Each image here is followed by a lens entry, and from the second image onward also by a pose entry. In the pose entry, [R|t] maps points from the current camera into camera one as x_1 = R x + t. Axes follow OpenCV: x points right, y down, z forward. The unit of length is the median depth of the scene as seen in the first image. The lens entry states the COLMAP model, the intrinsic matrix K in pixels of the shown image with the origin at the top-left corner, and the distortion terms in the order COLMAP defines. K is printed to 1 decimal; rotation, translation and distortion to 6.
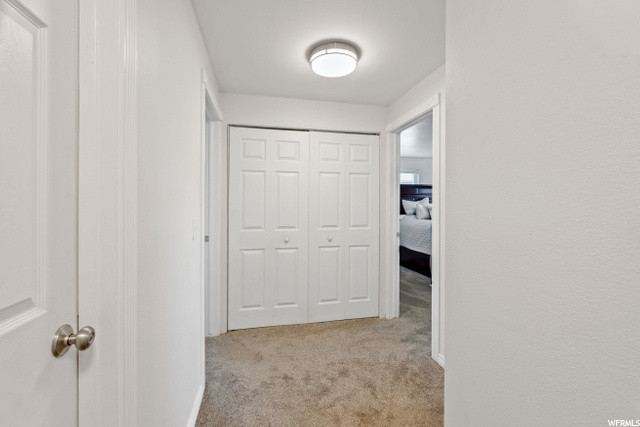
lens RADIAL K [[285.2, 0, 319.3], [0, 285.2, 215.5], [0, 0, 1]] dist [-0.002596, -0.000374]
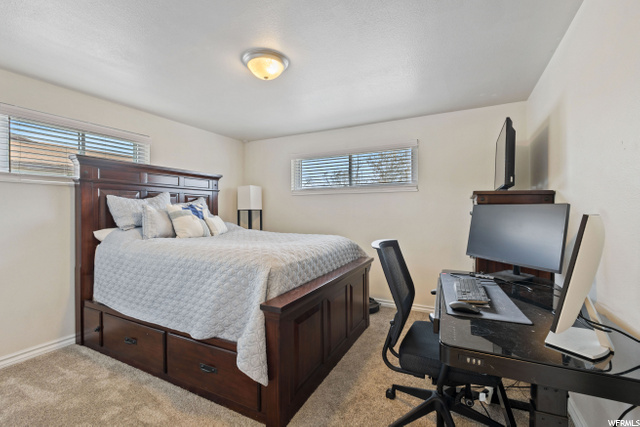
lens RADIAL K [[285.2, 0, 319.3], [0, 285.2, 215.5], [0, 0, 1]] dist [-0.002596, -0.000374]
pose [[0.642835, 0.002857, 0.765999, 0.171499], [0.006800, 0.999932, -0.009436, -0.016273], [-0.765975, 0.011275, 0.642772, 0.486101]]
